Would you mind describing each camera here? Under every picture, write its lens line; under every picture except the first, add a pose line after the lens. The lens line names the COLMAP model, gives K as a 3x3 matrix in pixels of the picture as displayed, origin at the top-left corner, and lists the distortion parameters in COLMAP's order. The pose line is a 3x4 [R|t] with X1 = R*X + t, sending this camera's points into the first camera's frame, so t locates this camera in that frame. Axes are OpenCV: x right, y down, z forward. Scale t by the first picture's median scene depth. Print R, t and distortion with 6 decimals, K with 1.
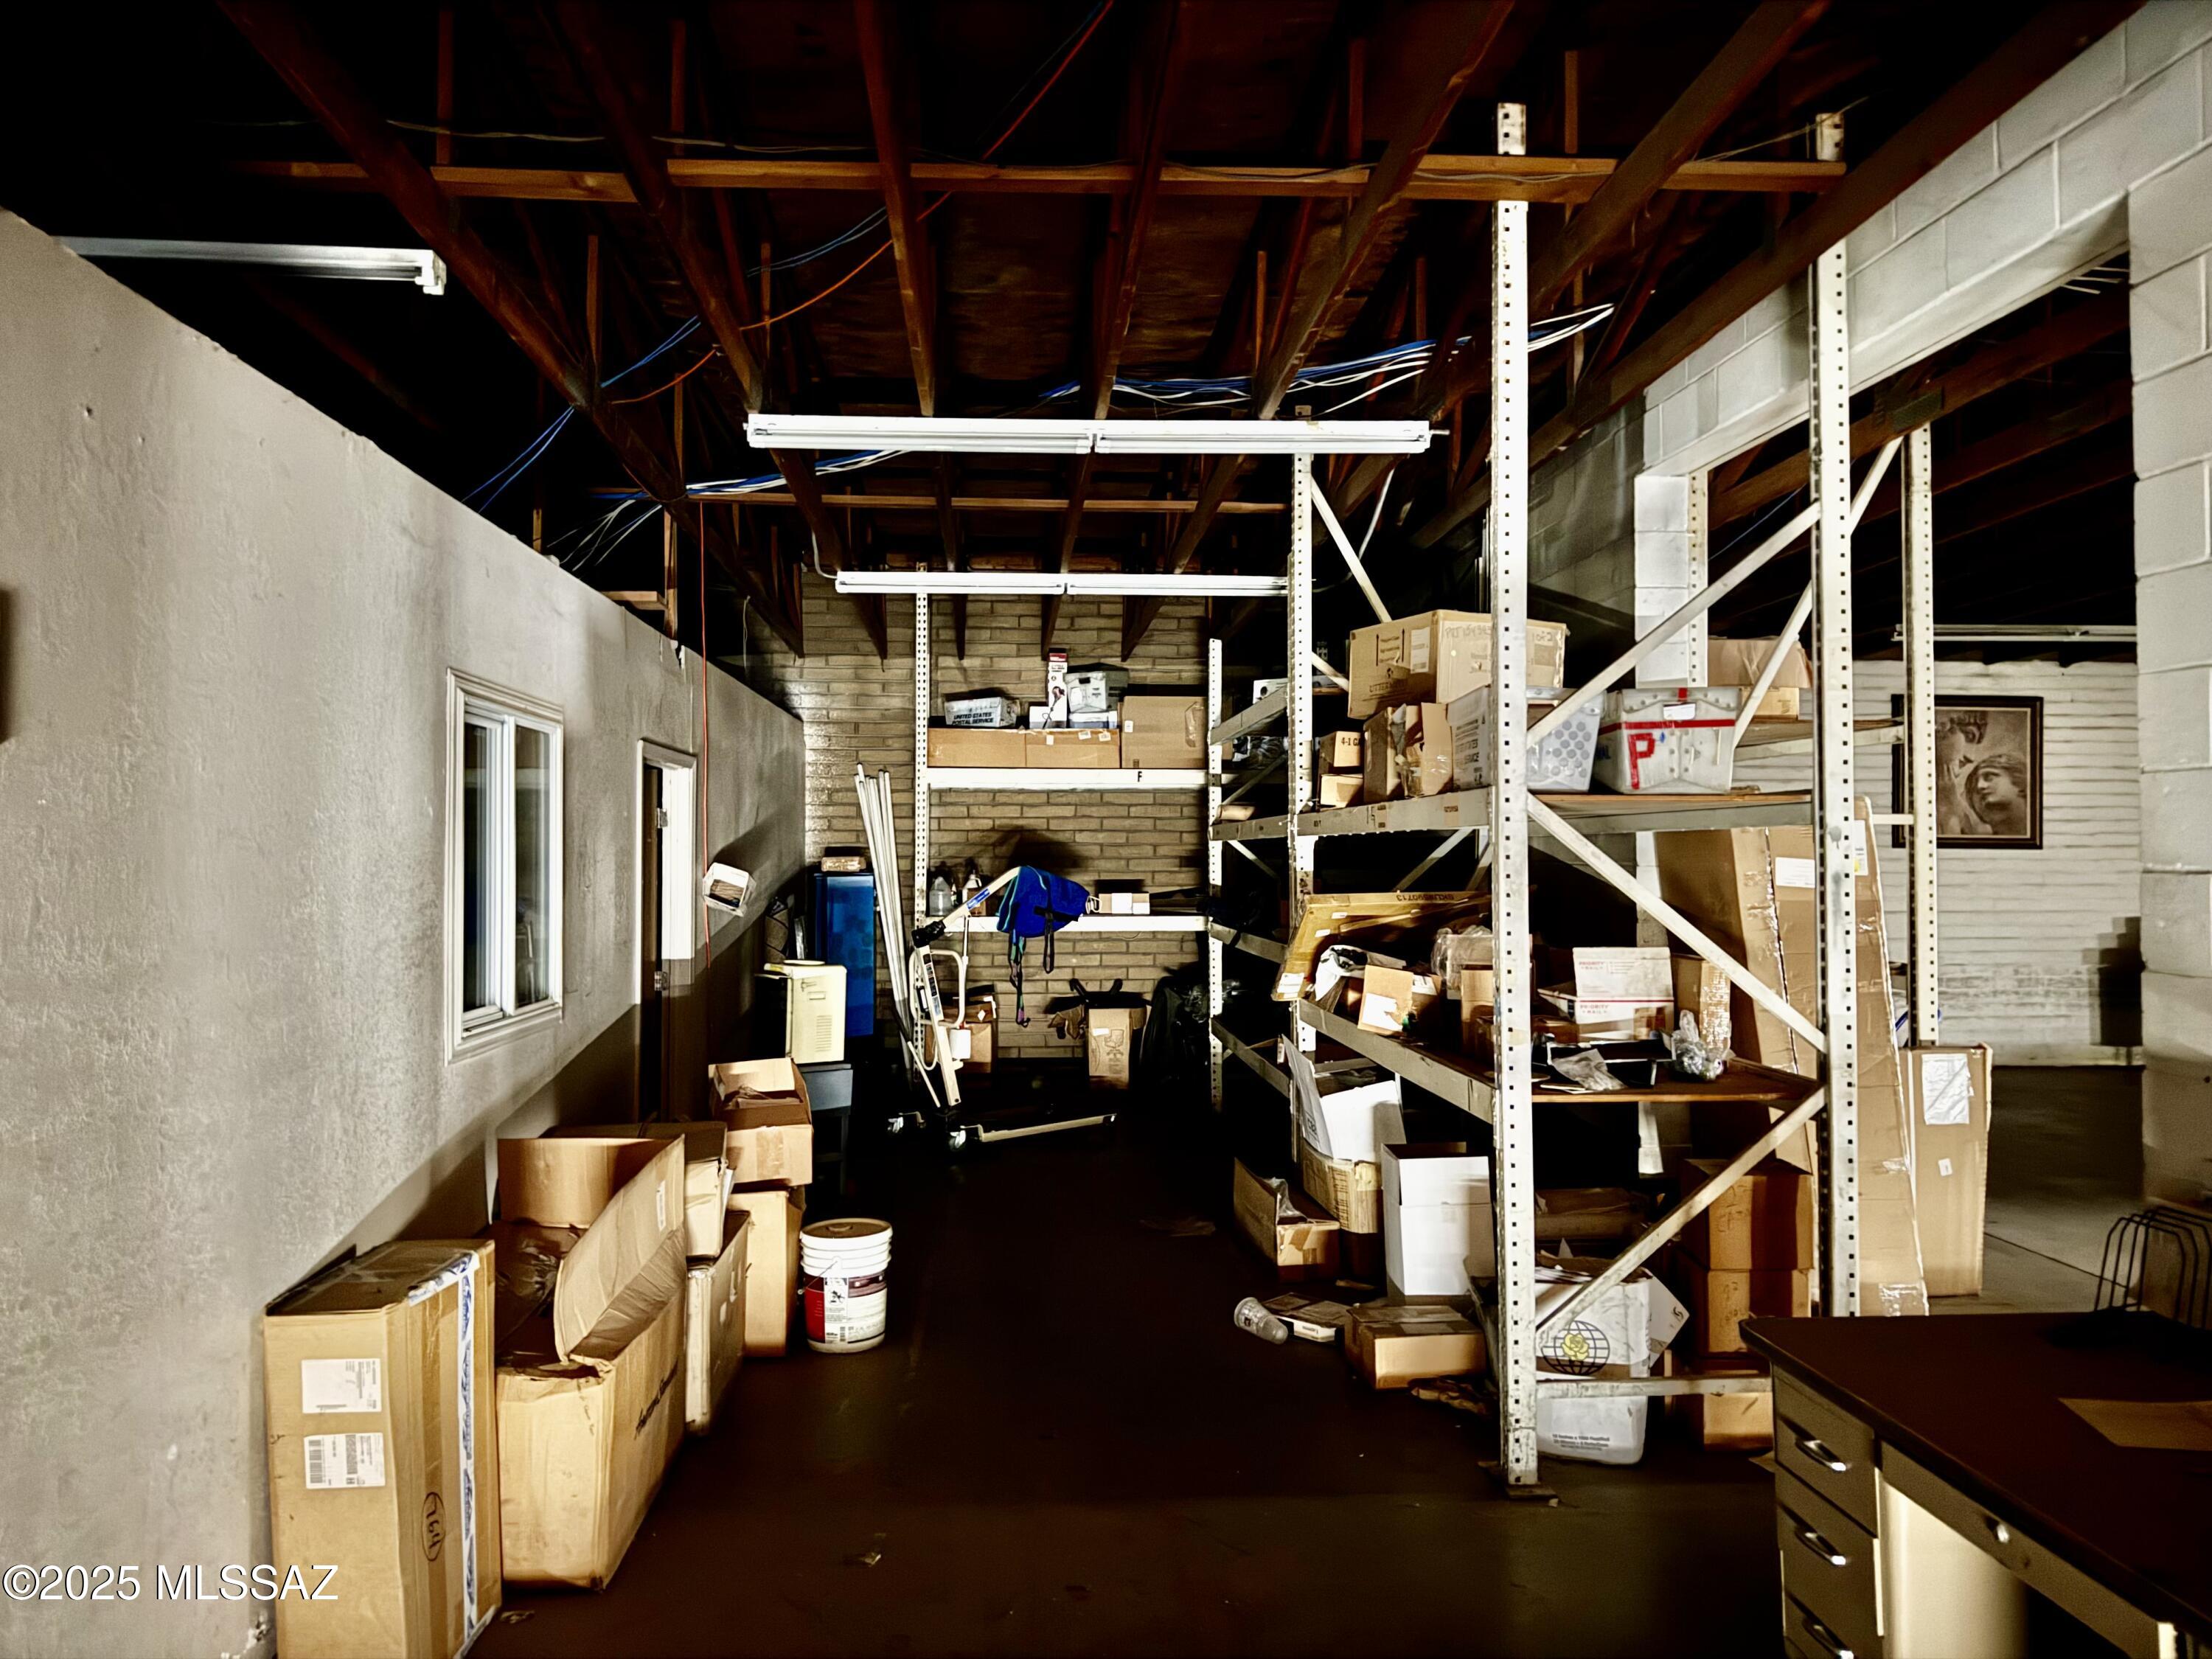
lens RADIAL K [[1552.4, 0, 1116.7], [0, 1552.4, 819.4], [0, 0, 1]] dist [0.016689, -0.014976]
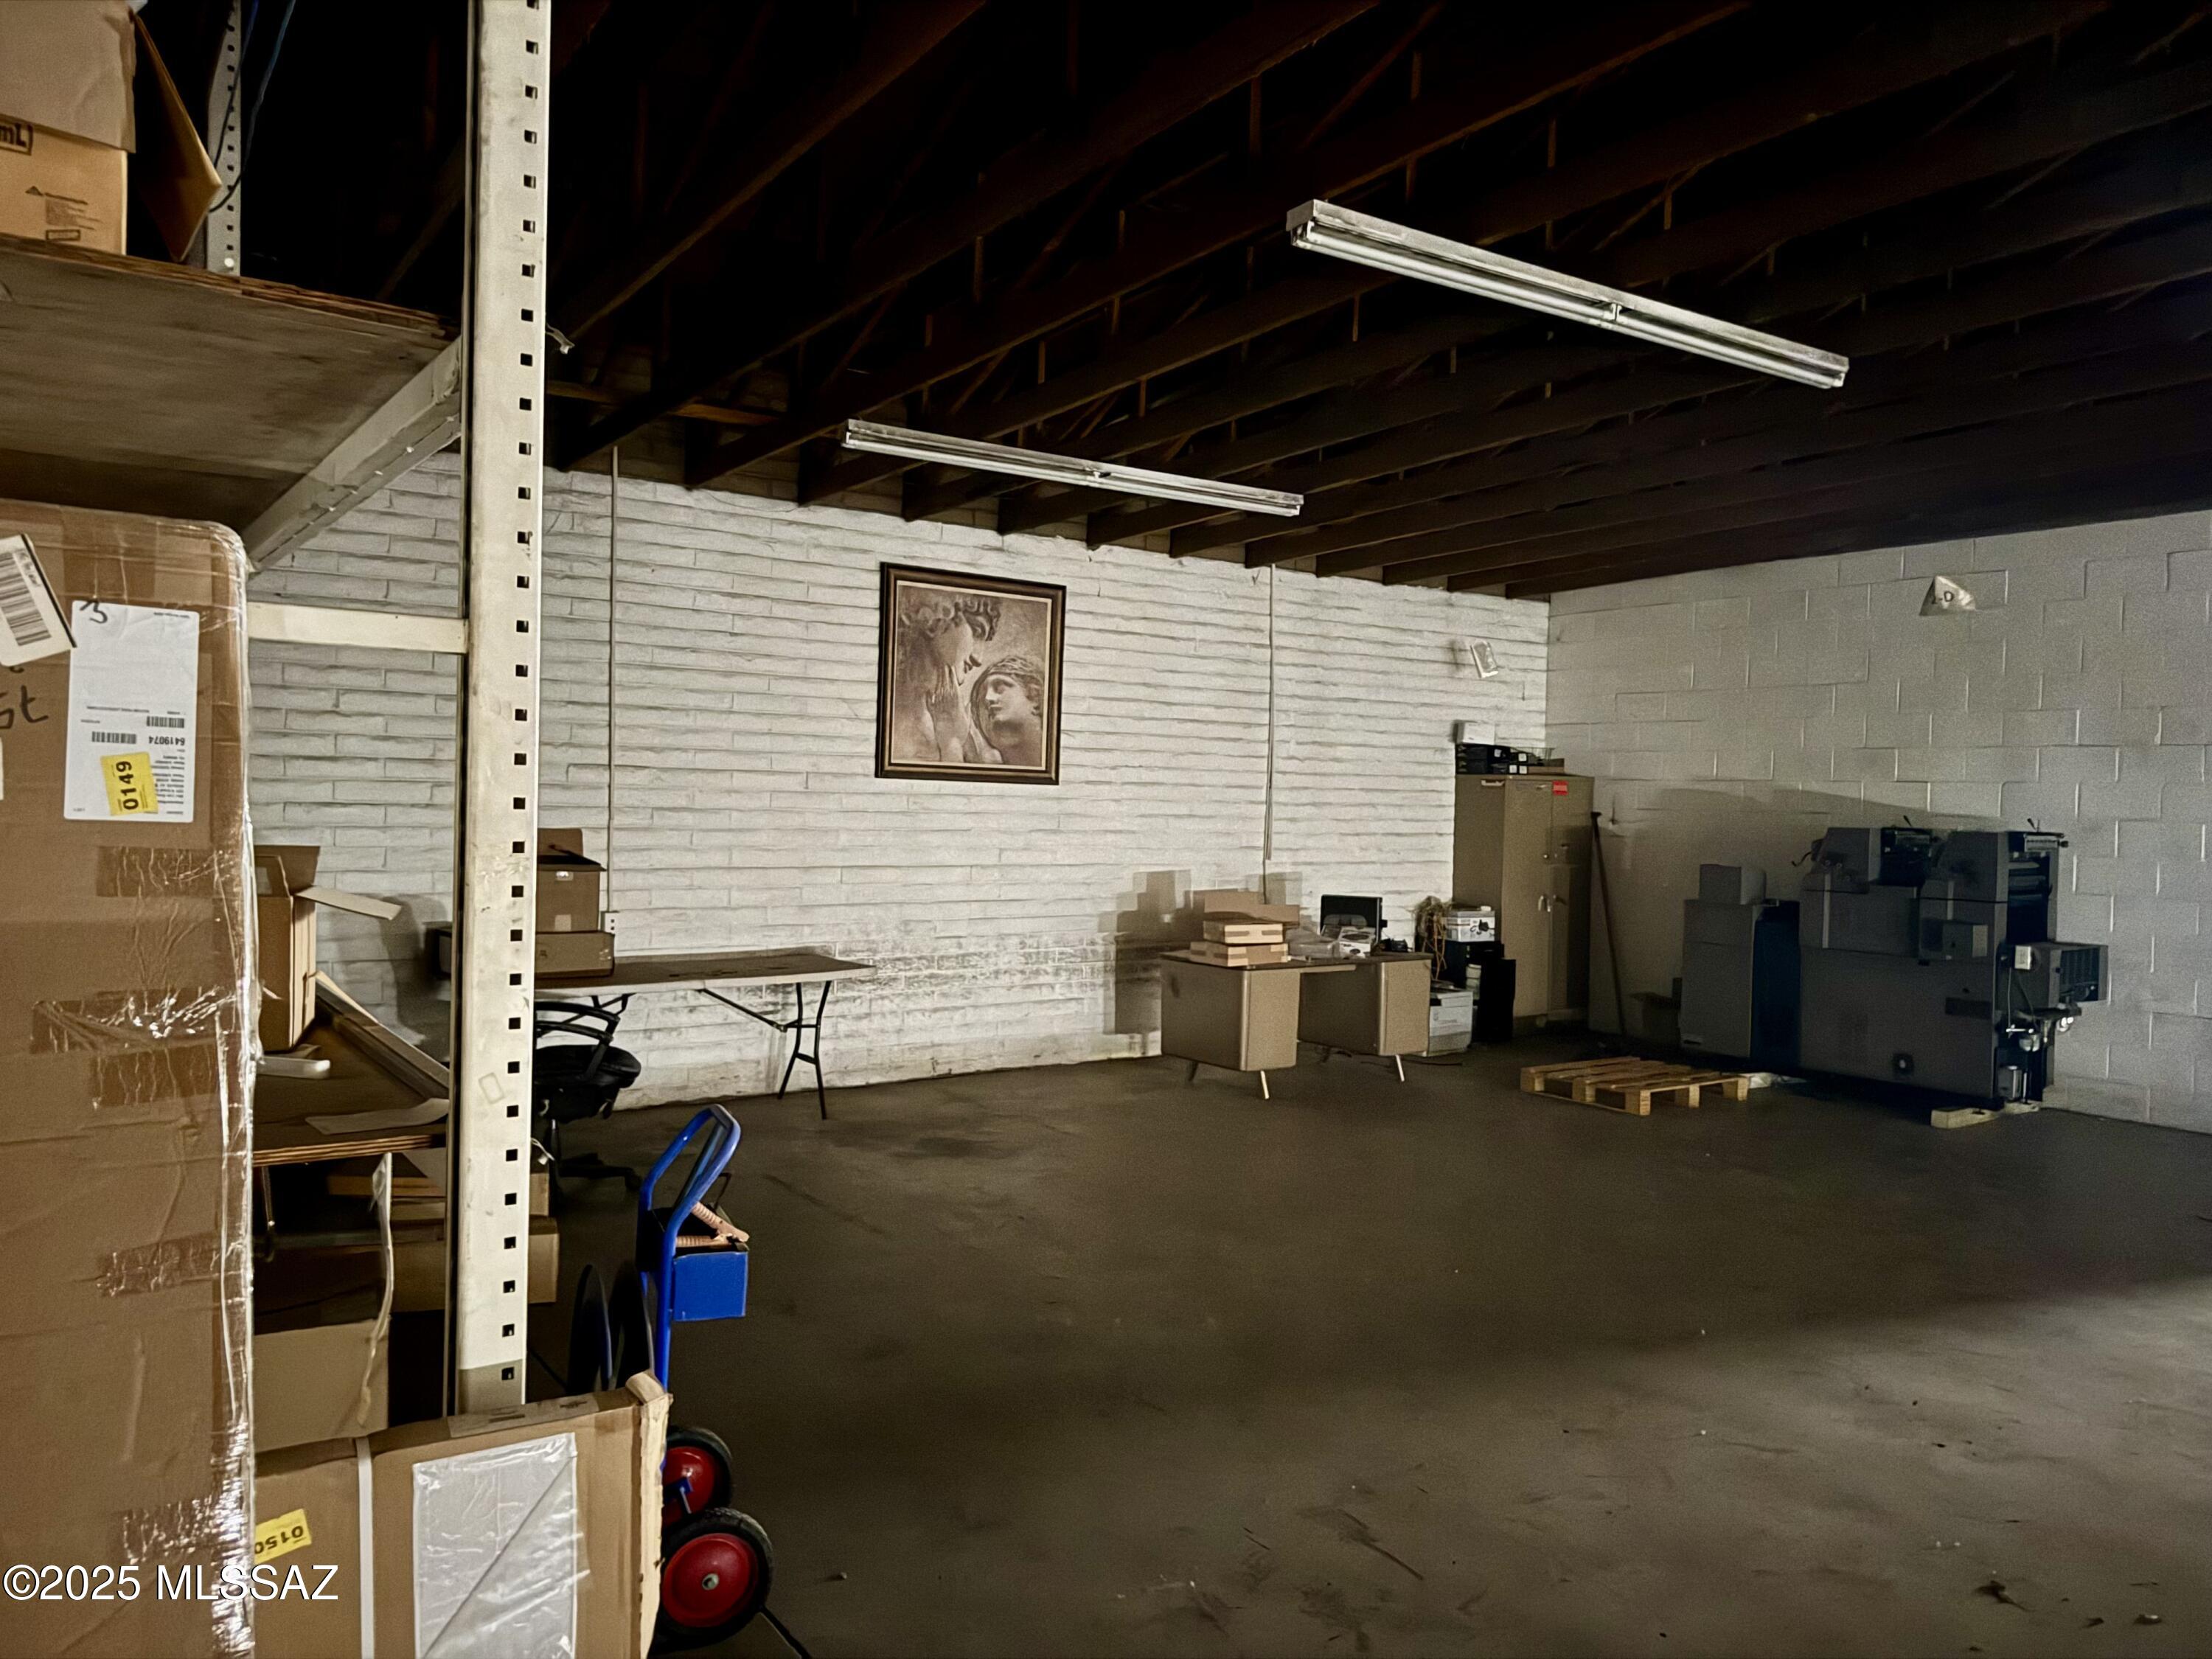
lens RADIAL K [[1552.4, 0, 1100.0], [0, 1552.4, 831.9], [0, 0, 1]] dist [0.016689, -0.014976]
pose [[0.863476, 0.010158, 0.504288, 0.225662], [-0.035937, 0.998495, 0.041421, 0.009762], [-0.503109, -0.053888, 0.862541, 0.327897]]
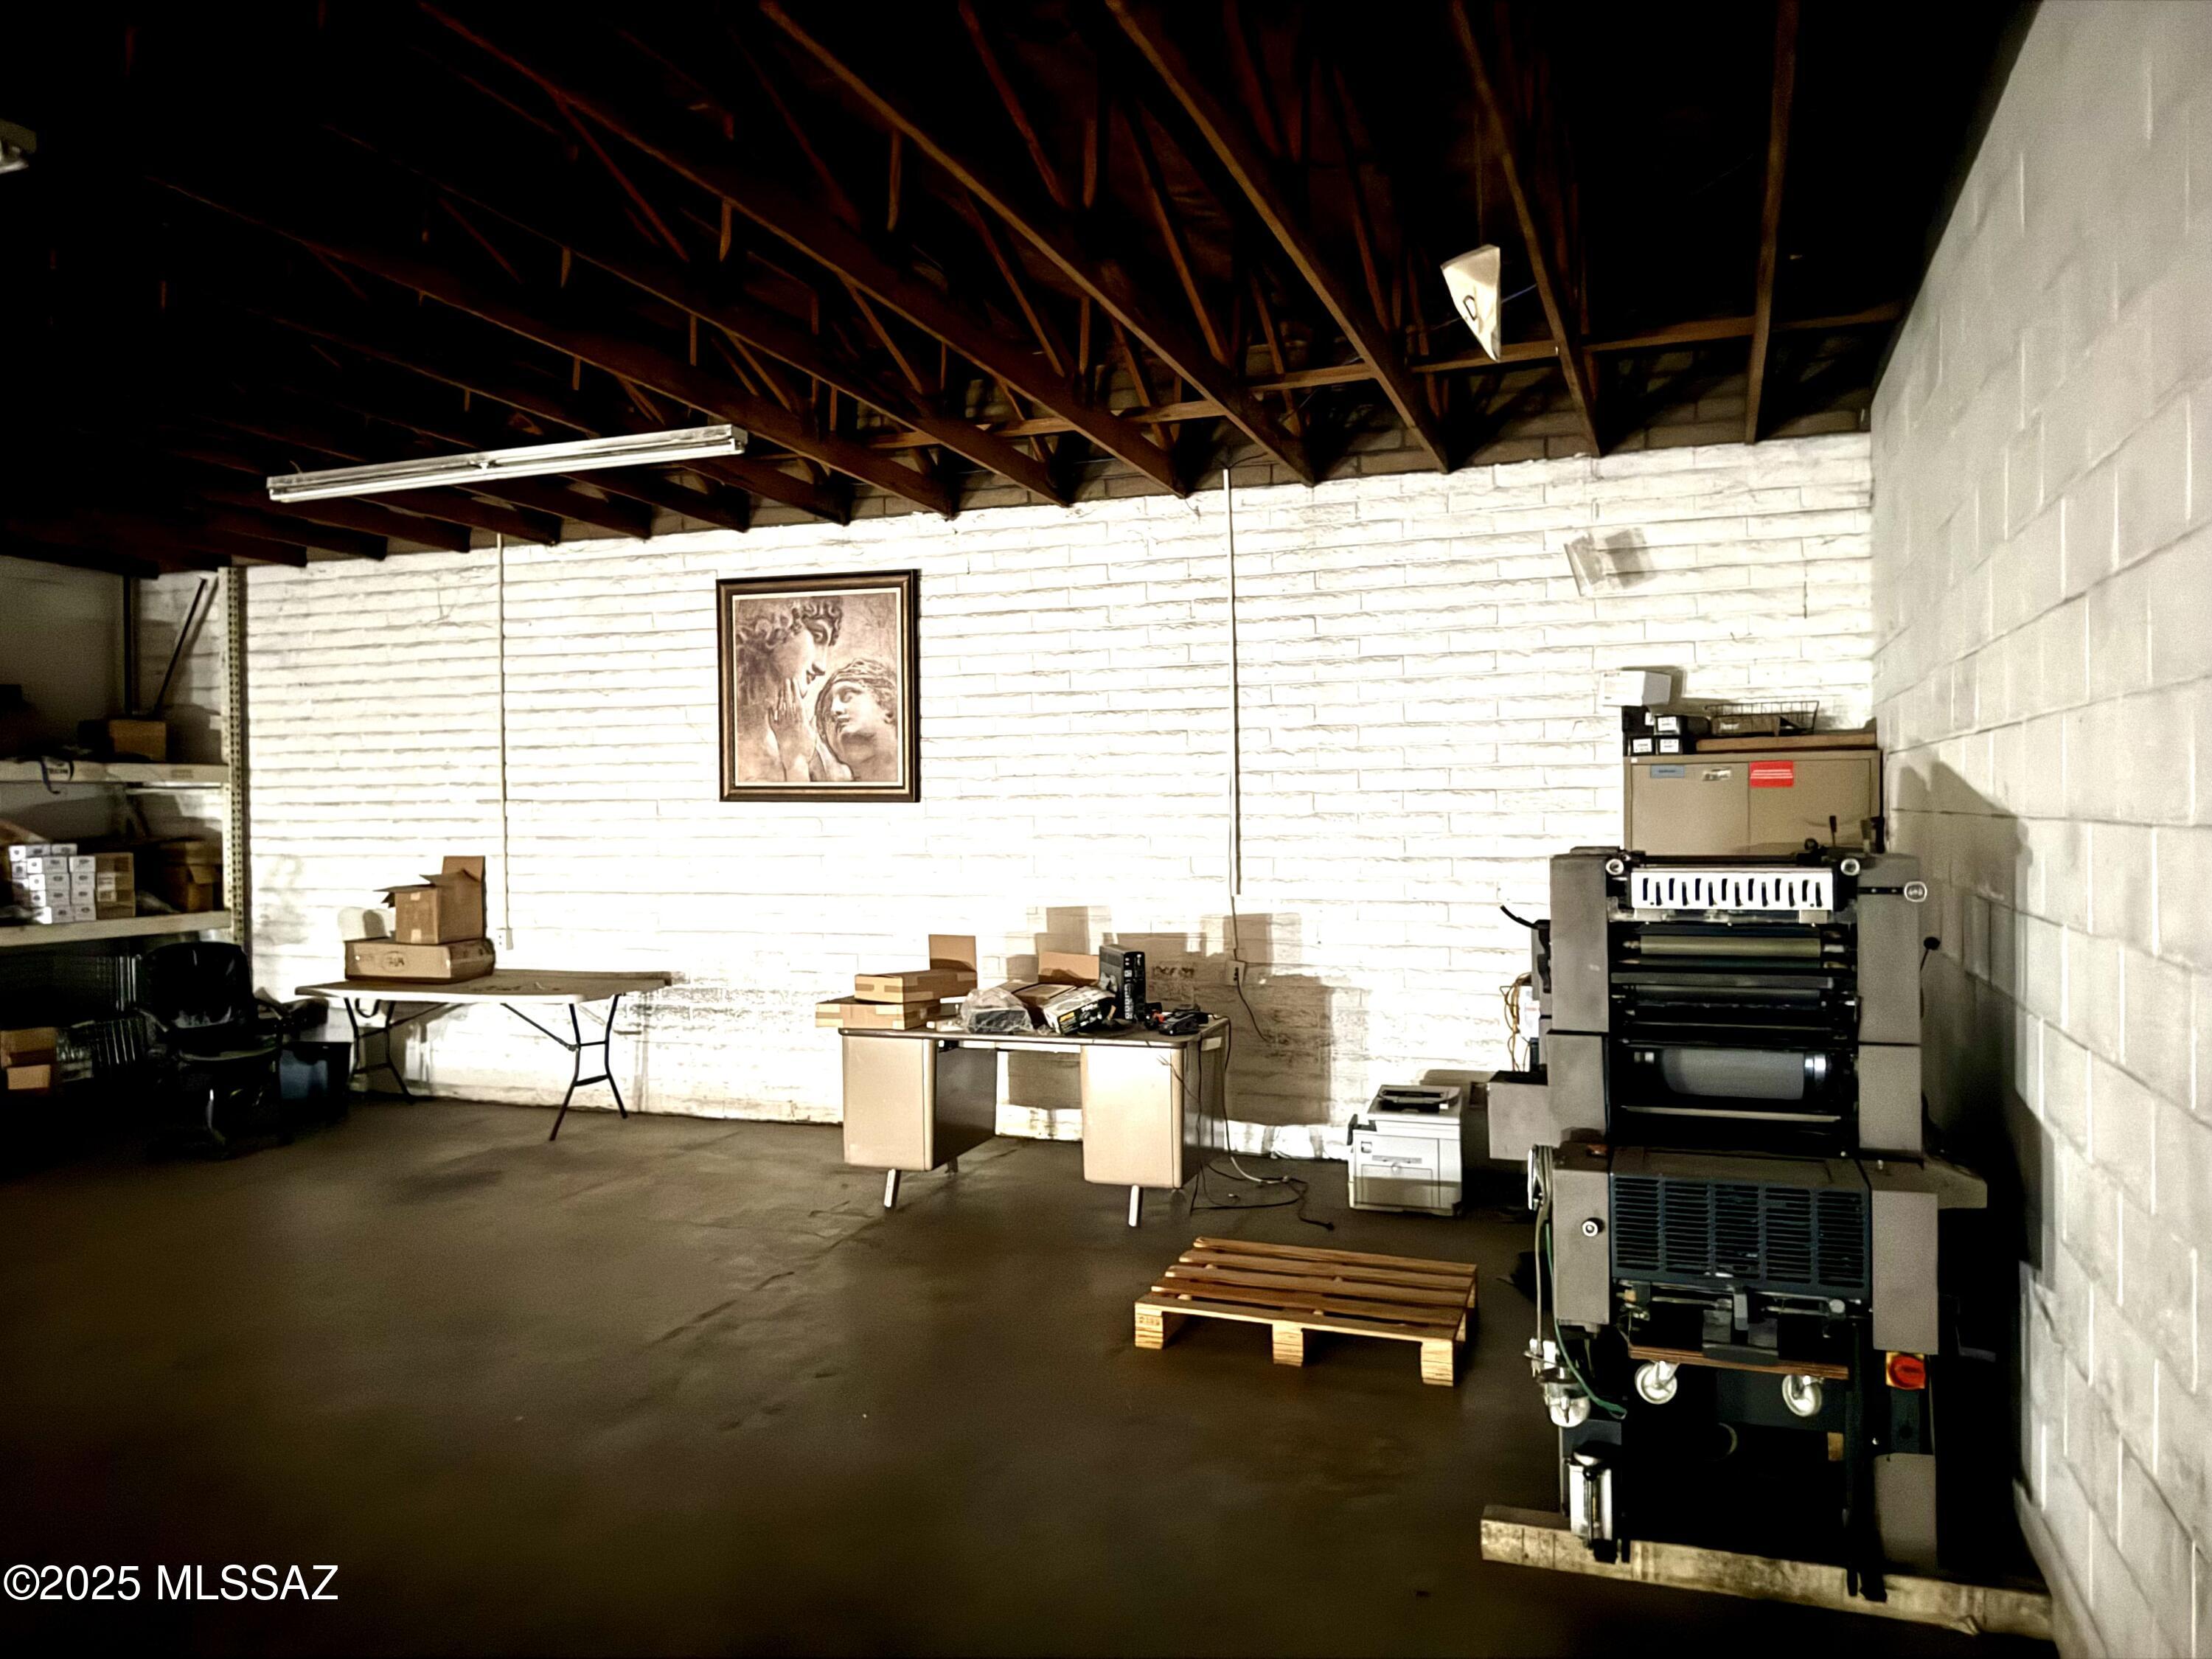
lens RADIAL K [[1552.4, 0, 1100.7], [0, 1552.4, 848.0], [0, 0, 1]] dist [0.016689, -0.014976]
pose [[0.907998, 0.004419, -0.418950, 0.938521], [0.015677, 0.998886, 0.044513, 0.010412], [0.418680, -0.046986, 0.906917, 0.437172]]
